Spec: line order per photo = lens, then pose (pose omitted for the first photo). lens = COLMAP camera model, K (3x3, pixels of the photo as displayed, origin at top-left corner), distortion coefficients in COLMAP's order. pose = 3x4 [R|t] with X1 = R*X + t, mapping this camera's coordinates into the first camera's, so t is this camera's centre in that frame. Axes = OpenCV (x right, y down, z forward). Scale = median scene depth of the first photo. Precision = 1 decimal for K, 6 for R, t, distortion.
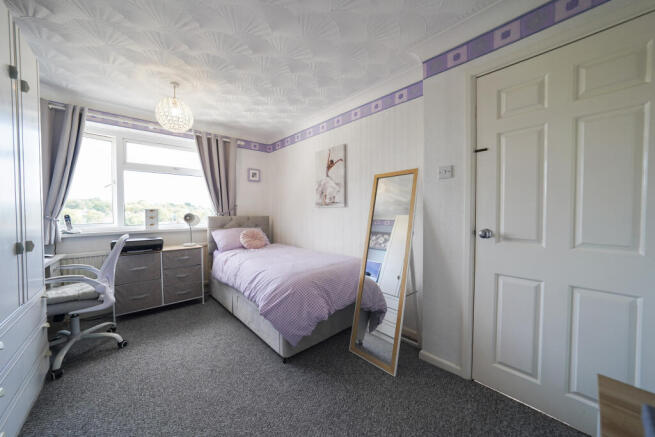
lens RADIAL K [[232.2, 0, 325.5], [0, 232.2, 216.1], [0, 0, 1]] dist [-0.011585, 0.000241]
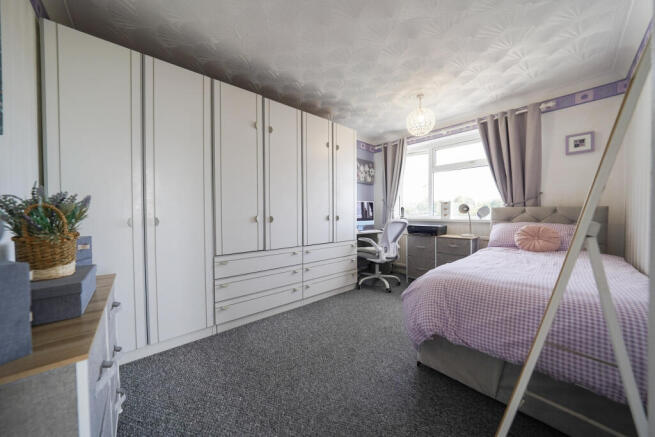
lens RADIAL K [[232.2, 0, 325.5], [0, 232.2, 216.1], [0, 0, 1]] dist [-0.011585, 0.000241]
pose [[-0.013279, 0.014995, -0.999799, 0.425839], [-0.018594, 0.999711, 0.015240, 0.034727], [0.999739, 0.018793, -0.012996, 0.393716]]
